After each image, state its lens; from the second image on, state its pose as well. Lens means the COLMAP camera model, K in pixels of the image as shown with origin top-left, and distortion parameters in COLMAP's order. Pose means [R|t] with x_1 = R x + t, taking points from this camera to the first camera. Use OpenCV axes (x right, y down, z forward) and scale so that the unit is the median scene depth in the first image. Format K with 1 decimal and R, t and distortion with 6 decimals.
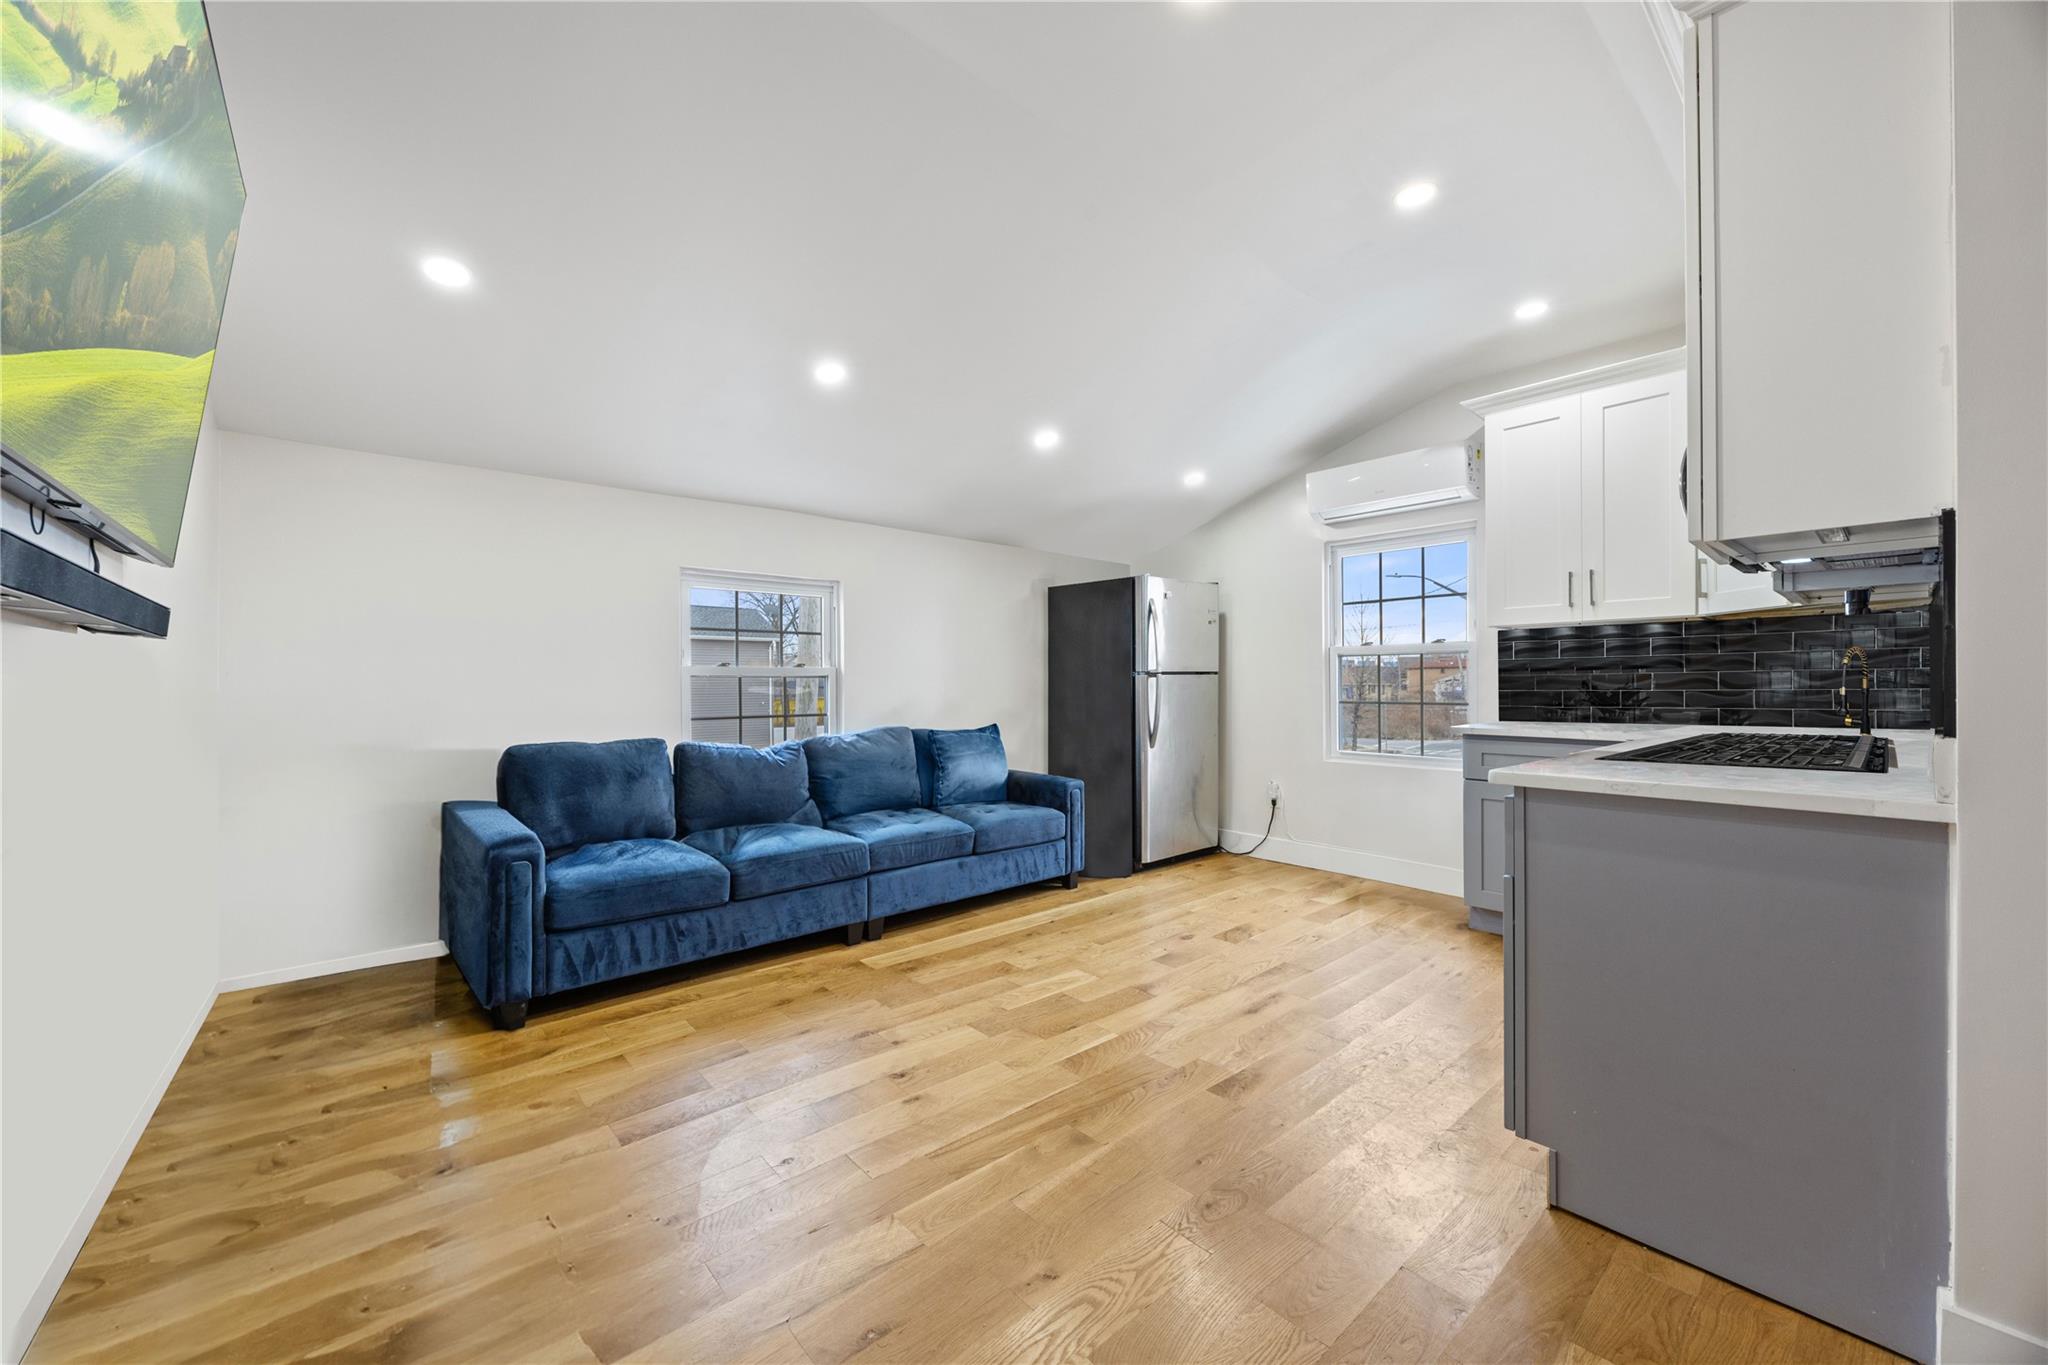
lens RADIAL K [[785.7, 0, 1032.4], [0, 785.7, 678.1], [0, 0, 1]] dist [-0.002096, 0.000184]
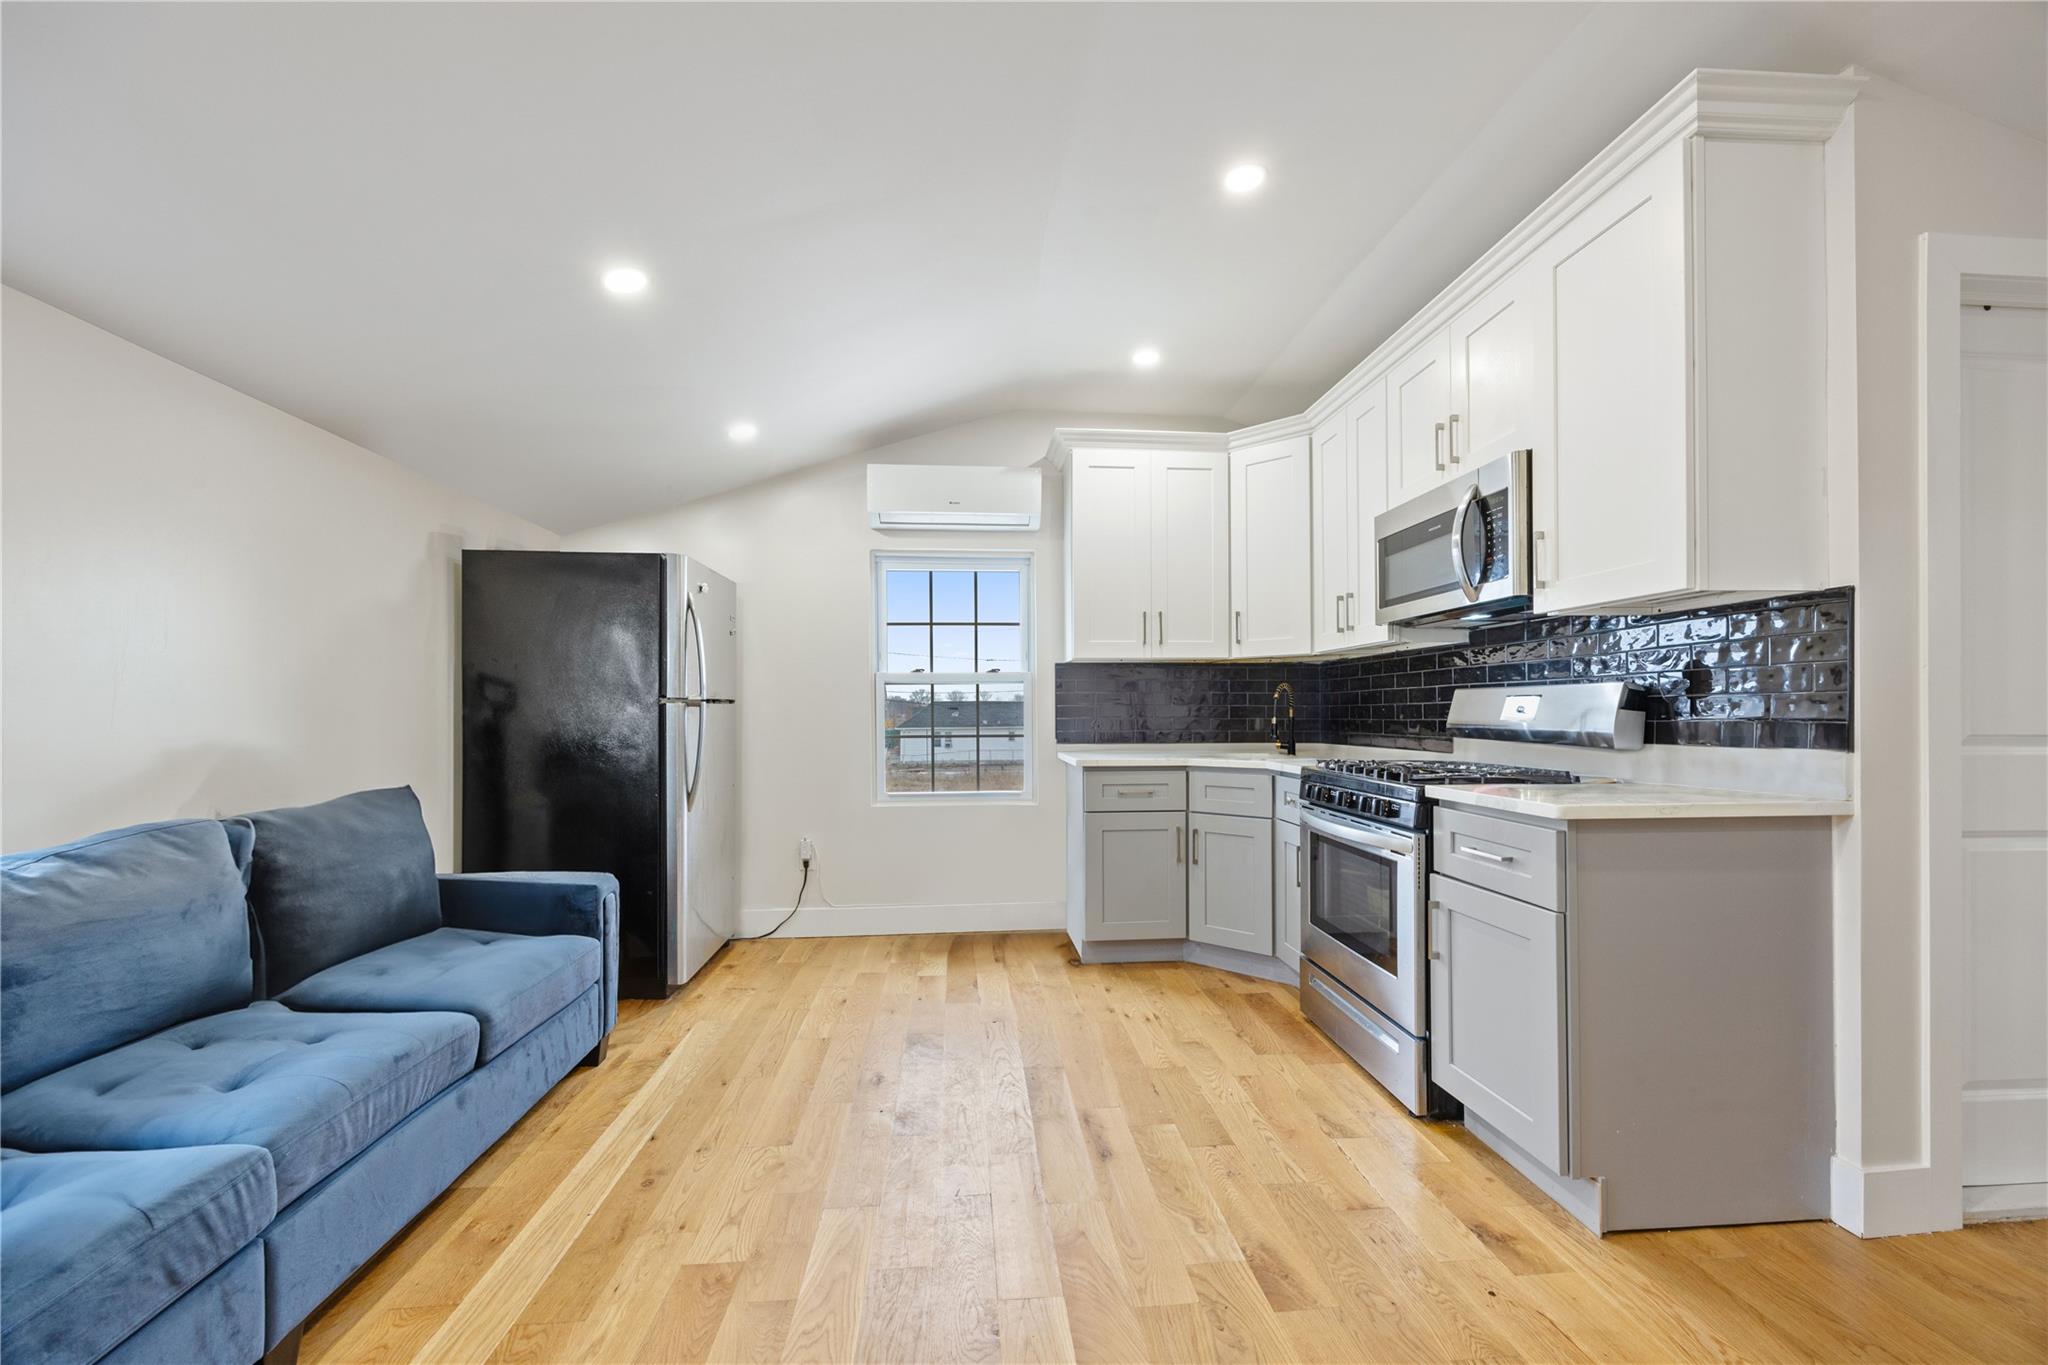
lens RADIAL K [[785.7, 0, 1006.5], [0, 785.7, 709.8], [0, 0, 1]] dist [-0.002096, 0.000184]
pose [[0.601598, 0.004033, 0.798789, -0.266635], [-0.002597, 0.999992, -0.003093, 0.003281], [-0.798795, -0.000214, 0.601603, 0.446149]]
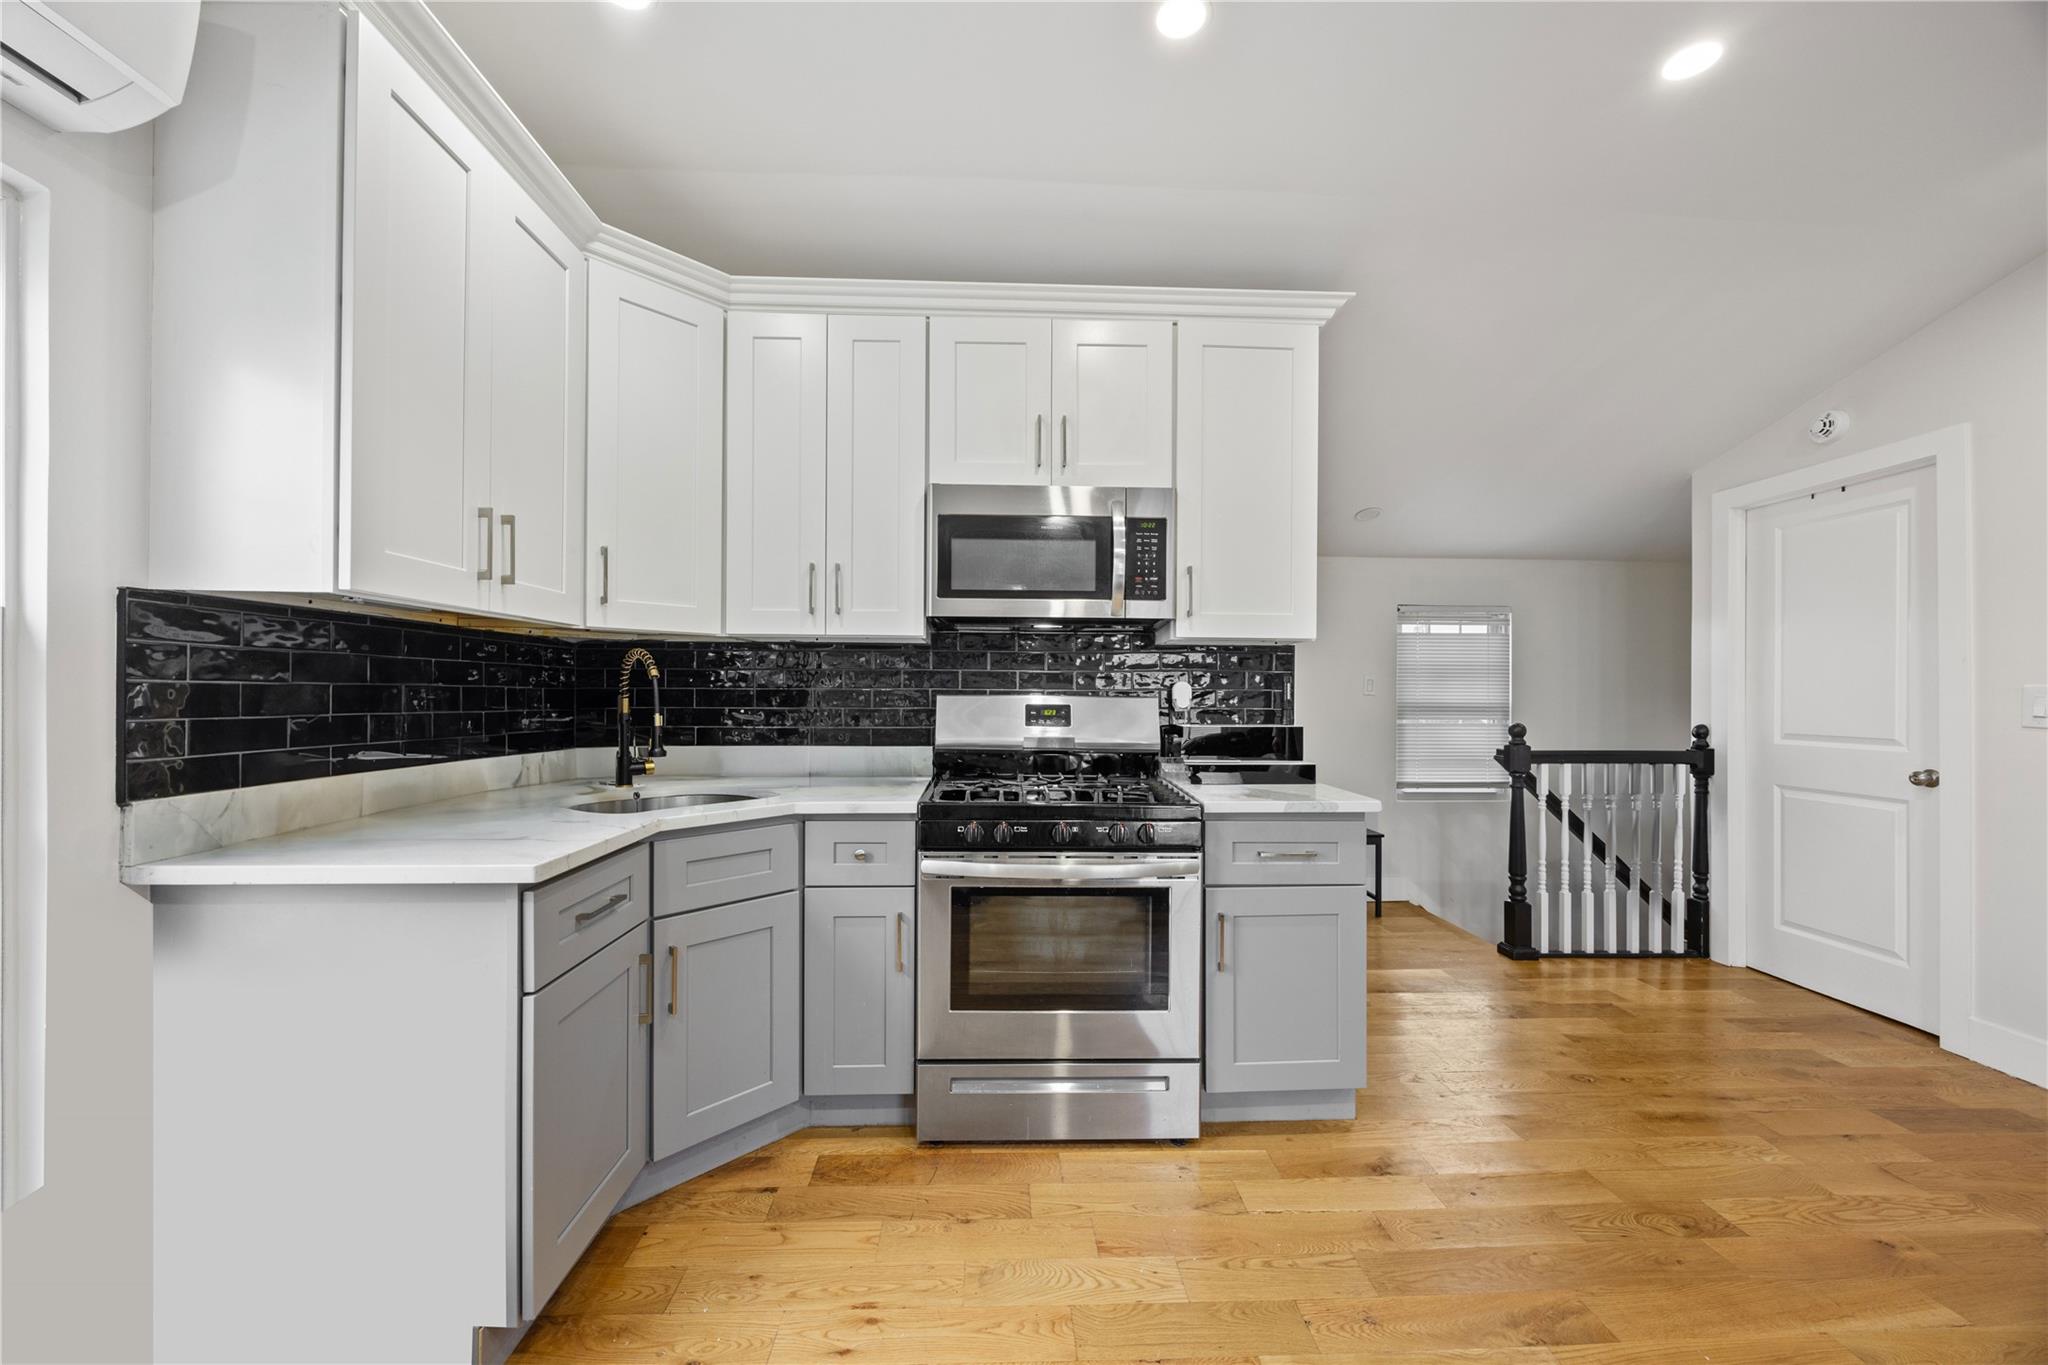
lens RADIAL K [[785.7, 0, 1015.8], [0, 785.7, 696.8], [0, 0, 1]] dist [-0.002096, 0.000184]
pose [[-0.784588, -0.000493, 0.620017, 0.113590], [-0.003089, 0.999990, -0.003113, -0.016606], [-0.620009, -0.004358, -0.784582, 1.054919]]
